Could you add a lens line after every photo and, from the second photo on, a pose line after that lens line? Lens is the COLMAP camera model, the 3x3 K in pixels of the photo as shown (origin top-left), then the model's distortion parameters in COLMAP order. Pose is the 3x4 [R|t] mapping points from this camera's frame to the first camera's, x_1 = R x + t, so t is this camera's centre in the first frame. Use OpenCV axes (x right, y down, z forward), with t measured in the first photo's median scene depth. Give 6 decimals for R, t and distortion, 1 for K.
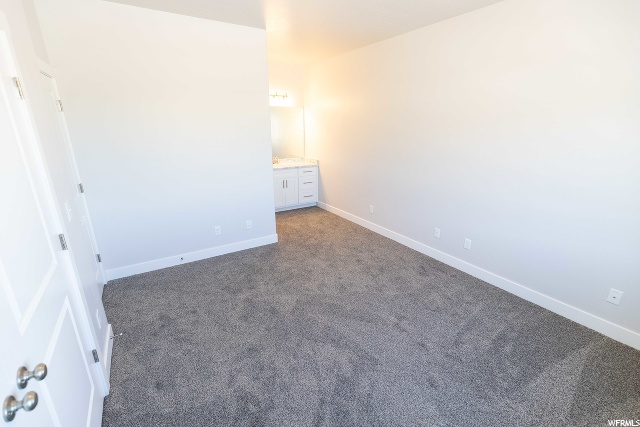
lens RADIAL K [[287.2, 0, 319.7], [0, 287.2, 212.9], [0, 0, 1]] dist [0.008292, -0.000959]
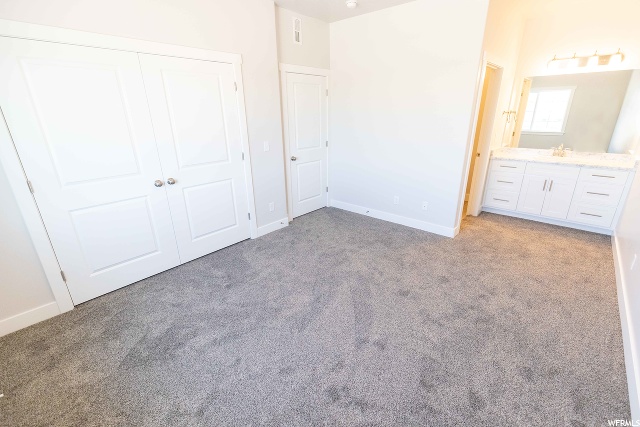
lens RADIAL K [[287.2, 0, 319.7], [0, 287.2, 212.9], [0, 0, 1]] dist [0.008292, -0.000959]
pose [[0.271721, 0.318023, -0.908311, 0.613971], [-0.275737, 0.929979, 0.243123, -0.084337], [0.922028, 0.184393, 0.340386, 0.377797]]
